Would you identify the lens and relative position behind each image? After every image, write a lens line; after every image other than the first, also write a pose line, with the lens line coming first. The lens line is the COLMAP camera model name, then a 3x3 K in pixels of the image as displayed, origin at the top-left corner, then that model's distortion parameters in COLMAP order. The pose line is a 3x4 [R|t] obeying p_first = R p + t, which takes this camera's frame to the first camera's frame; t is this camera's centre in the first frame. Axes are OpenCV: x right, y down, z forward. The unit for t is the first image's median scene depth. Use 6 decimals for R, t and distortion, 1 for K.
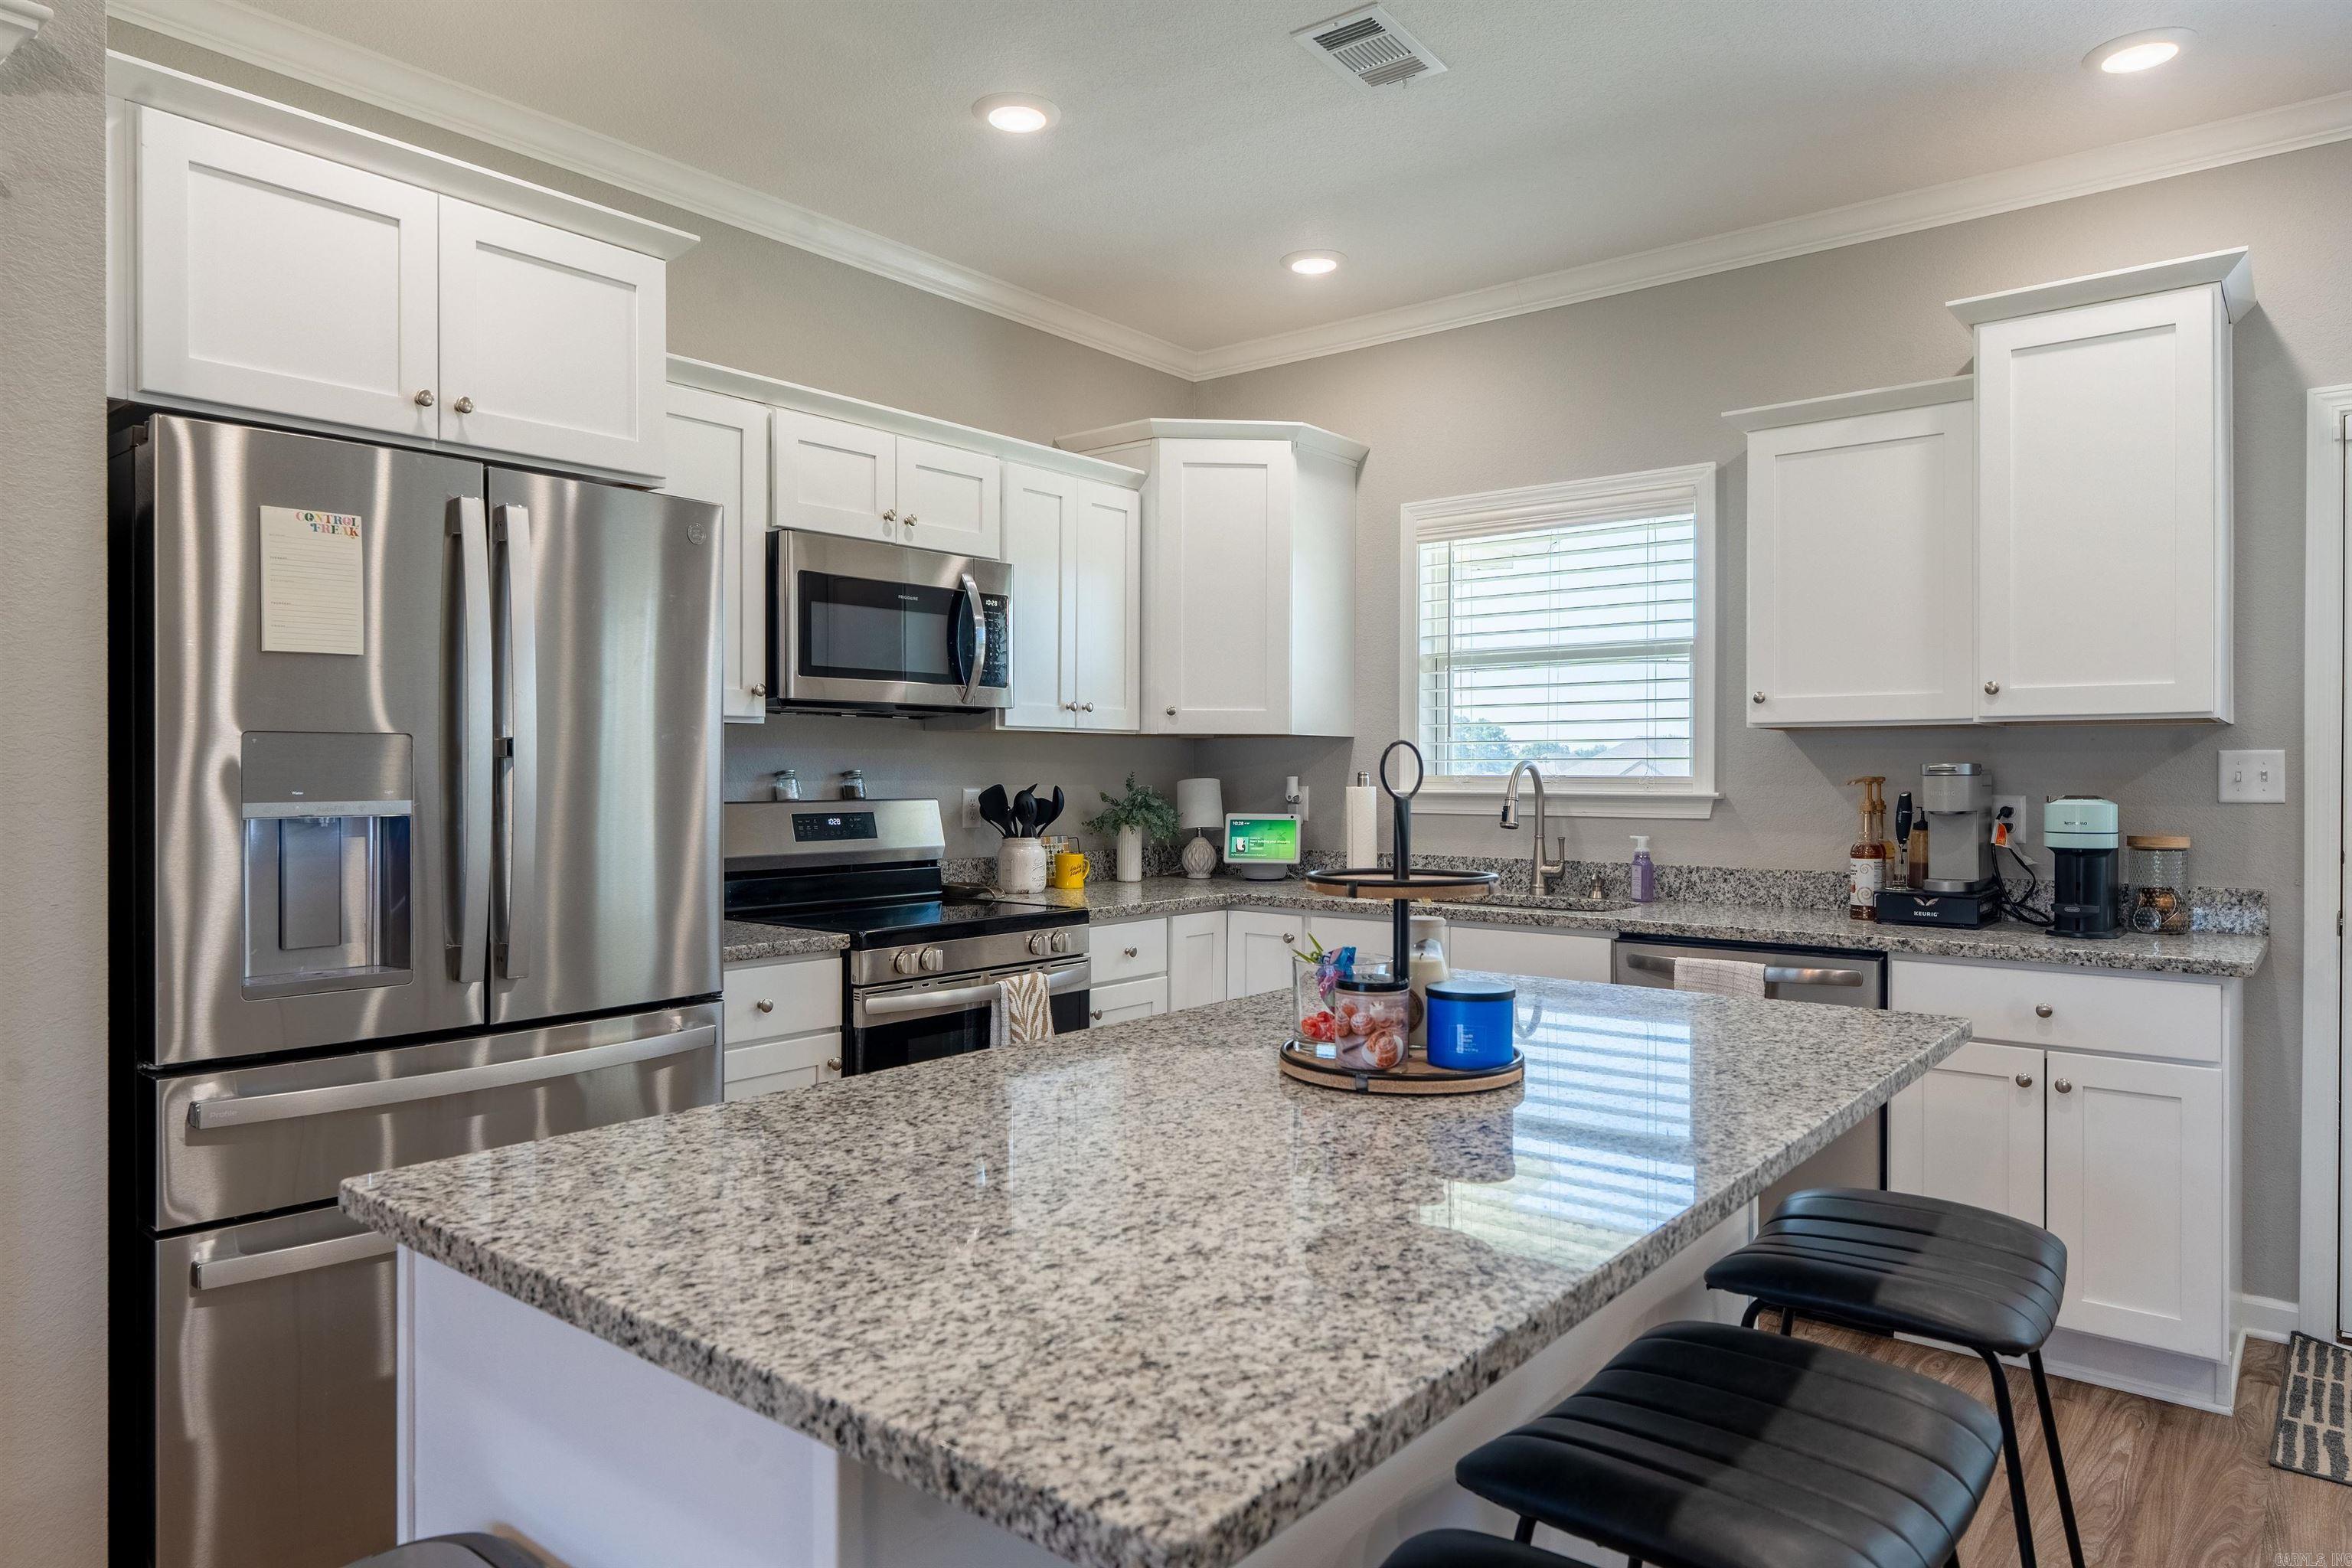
lens RADIAL K [[1444.7, 0, 1158.2], [0, 1444.7, 771.0], [0, 0, 1]] dist [-0.002503, 0.001182]
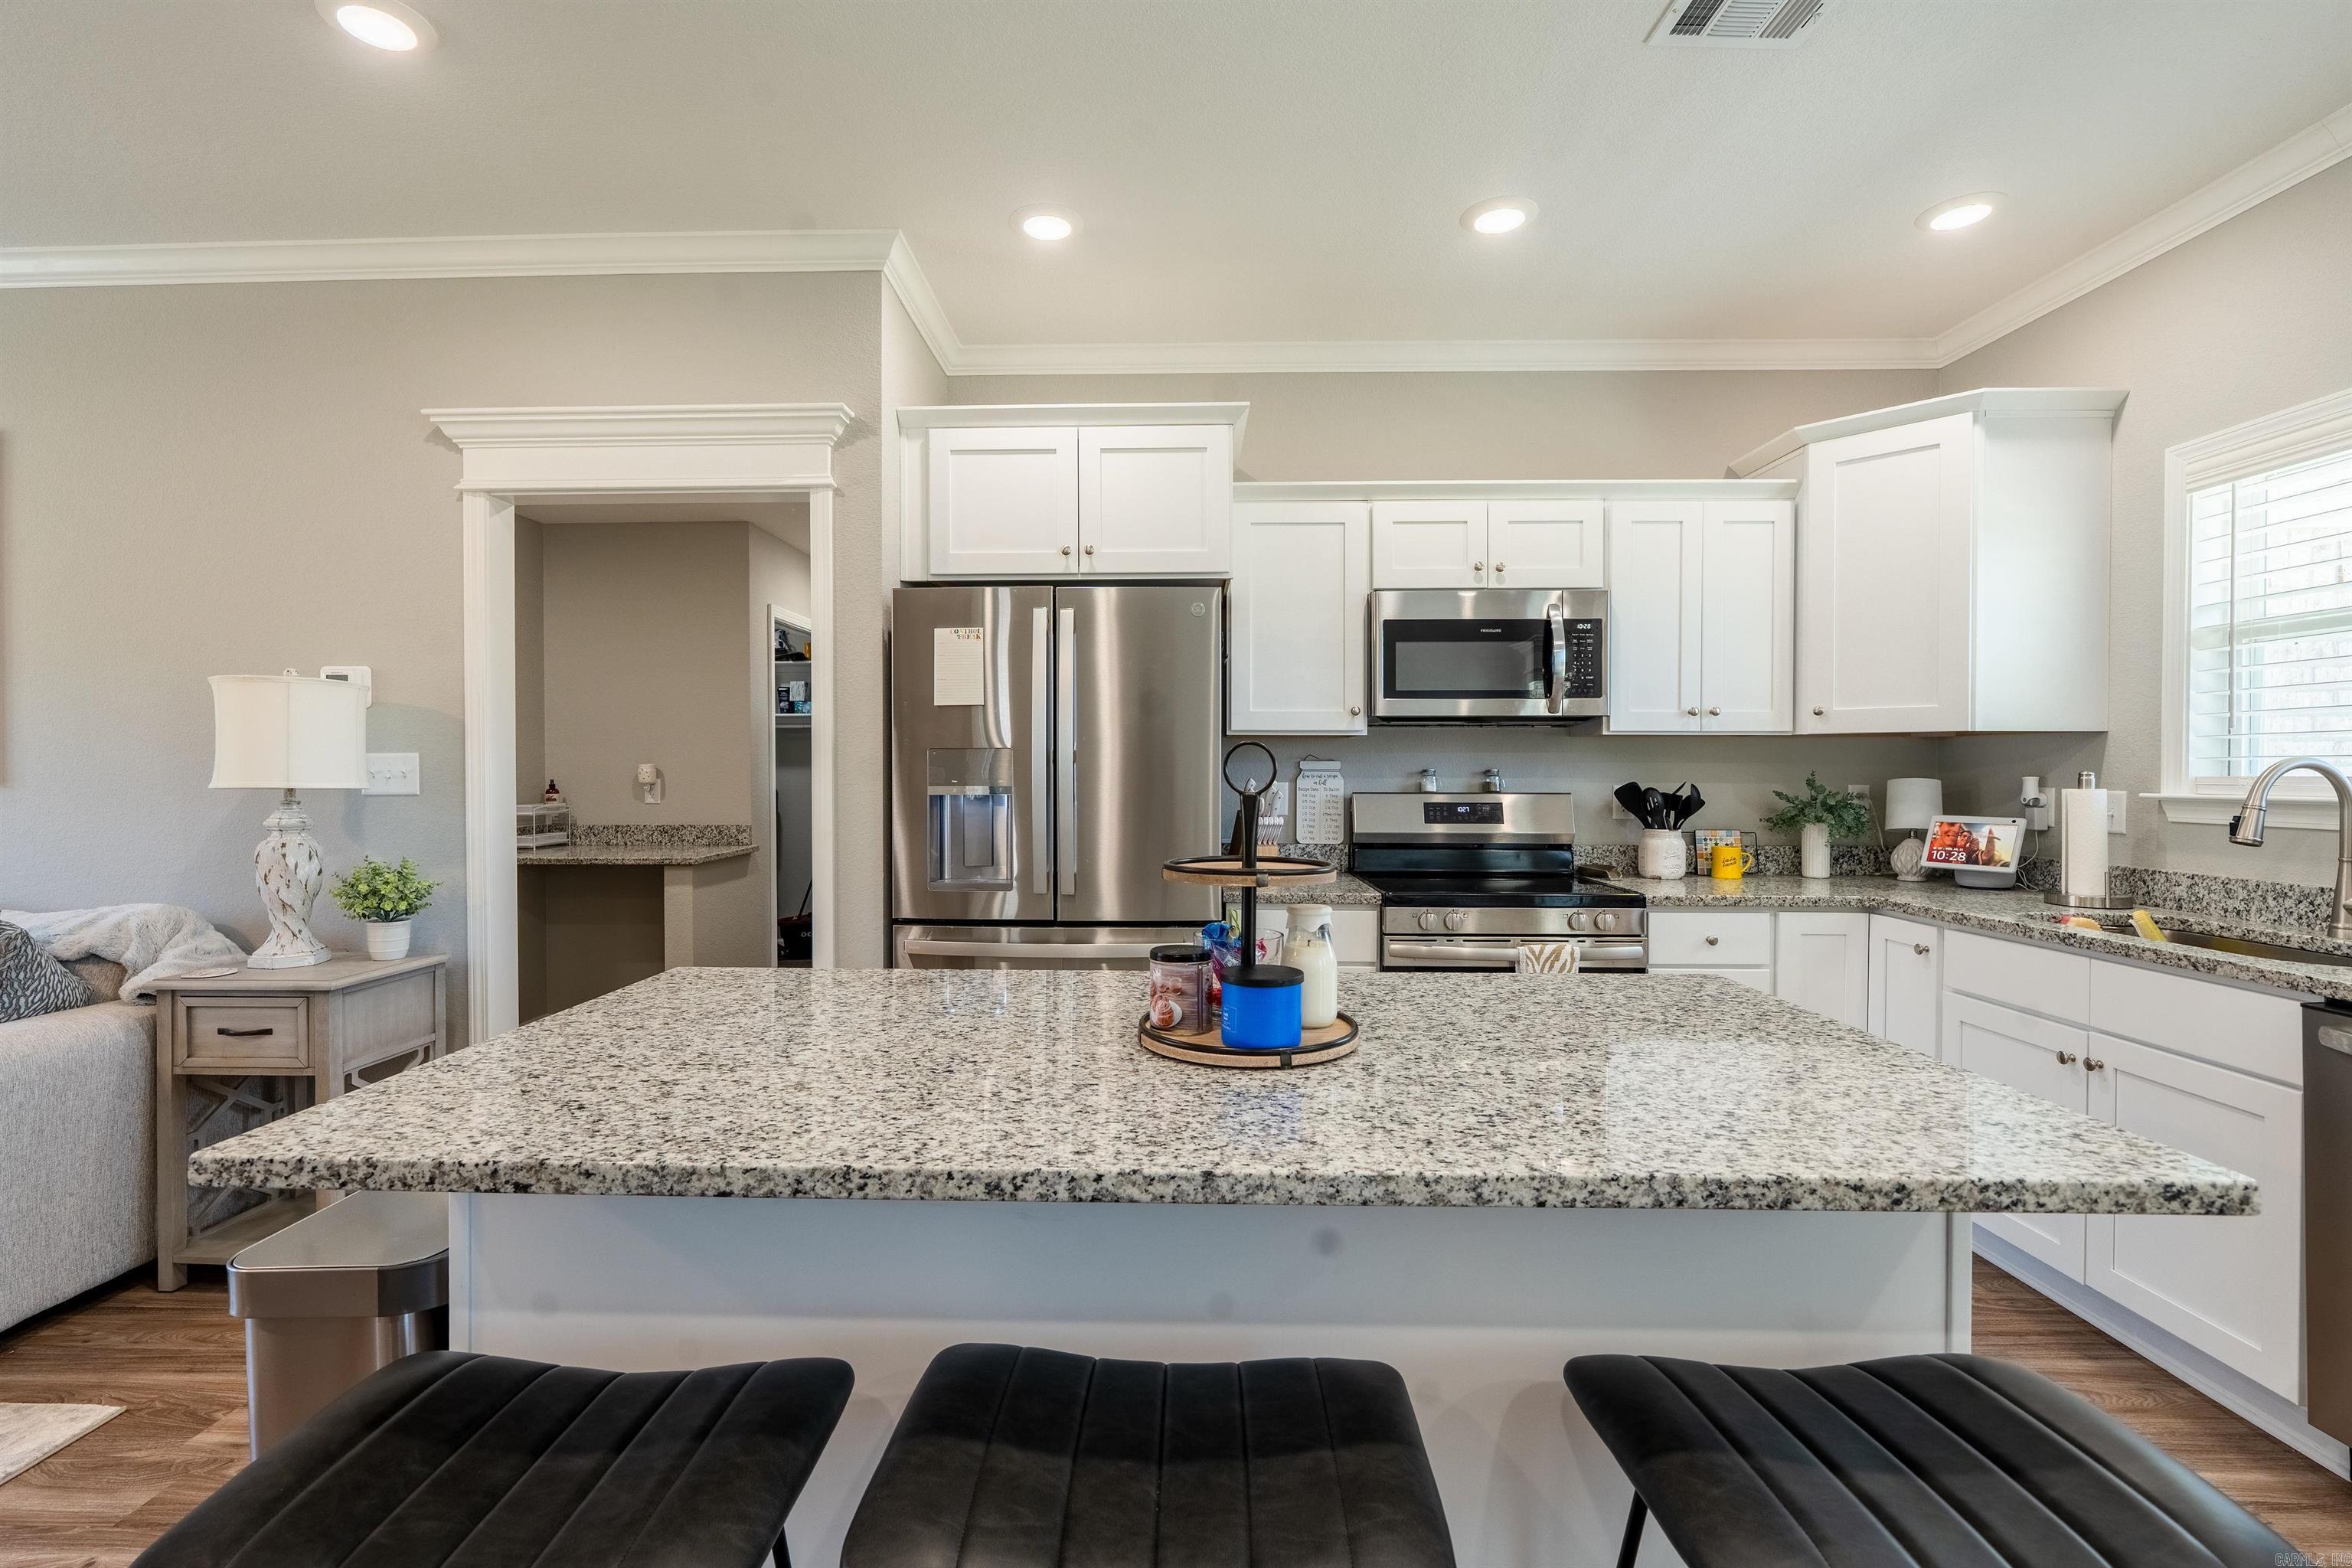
lens RADIAL K [[1053.5, 0, 1153.7], [0, 1053.5, 775.2], [0, 0, 1]] dist [-0.008773, 0.003675]
pose [[0.614829, 0.004531, -0.788647, 0.383669], [-0.001317, 0.999988, 0.004718, 0.000633], [0.788659, -0.001862, 0.614828, 0.227084]]
